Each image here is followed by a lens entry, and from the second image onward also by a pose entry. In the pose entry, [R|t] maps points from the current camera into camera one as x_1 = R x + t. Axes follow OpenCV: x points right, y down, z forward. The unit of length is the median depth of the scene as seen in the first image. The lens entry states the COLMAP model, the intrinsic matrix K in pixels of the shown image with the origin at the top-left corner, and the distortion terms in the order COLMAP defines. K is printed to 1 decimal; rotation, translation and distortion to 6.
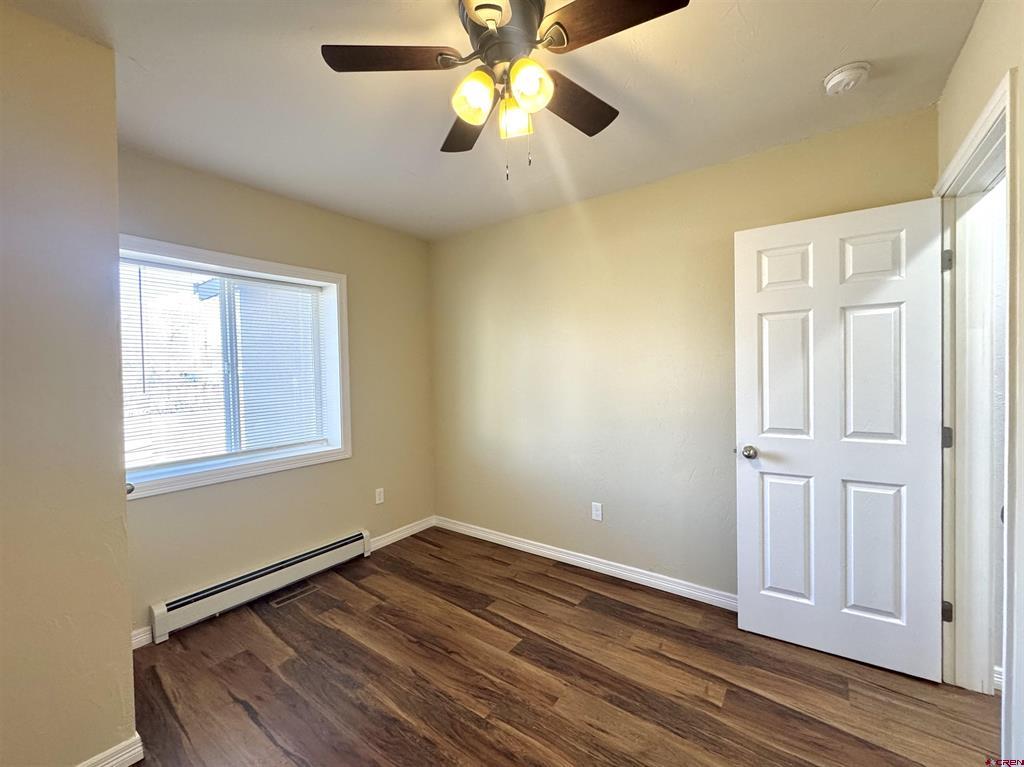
lens RADIAL K [[406.7, 0, 517.3], [0, 406.7, 380.5], [0, 0, 1]] dist [-0.001809, -0.000504]
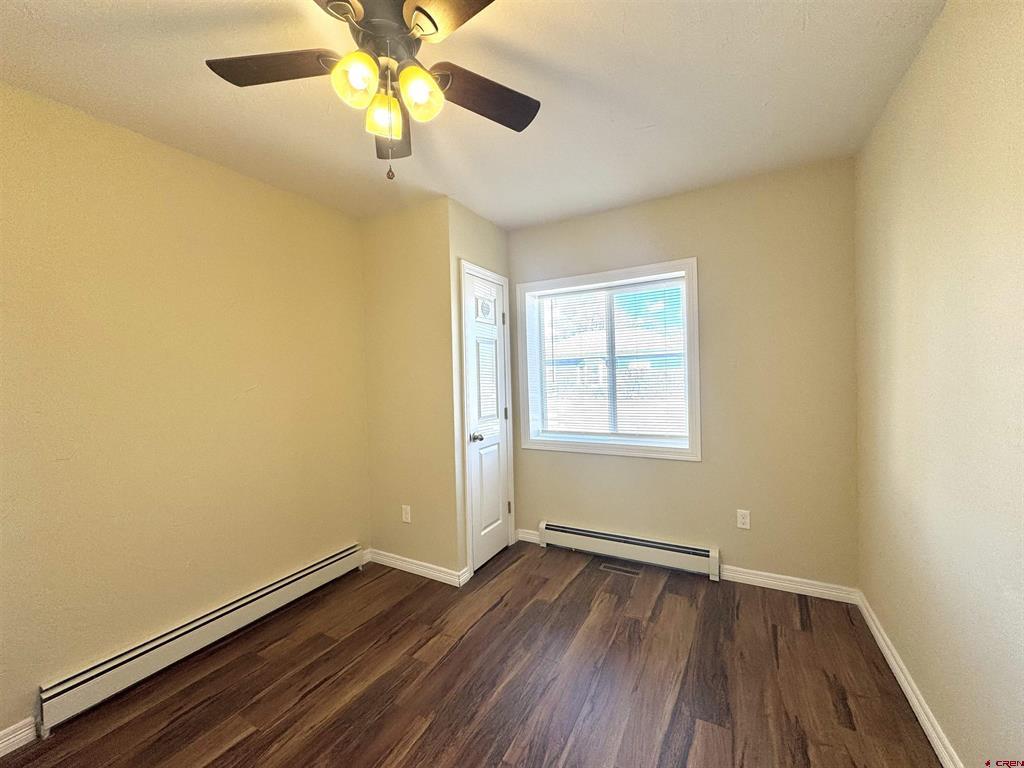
lens RADIAL K [[406.7, 0, 517.3], [0, 406.7, 381.0], [0, 0, 1]] dist [-0.001809, -0.000504]
pose [[0.144020, 0.035028, -0.988955, 0.478004], [0.003885, 0.999346, 0.035962, -0.024828], [0.989567, -0.009021, 0.143790, 0.554241]]
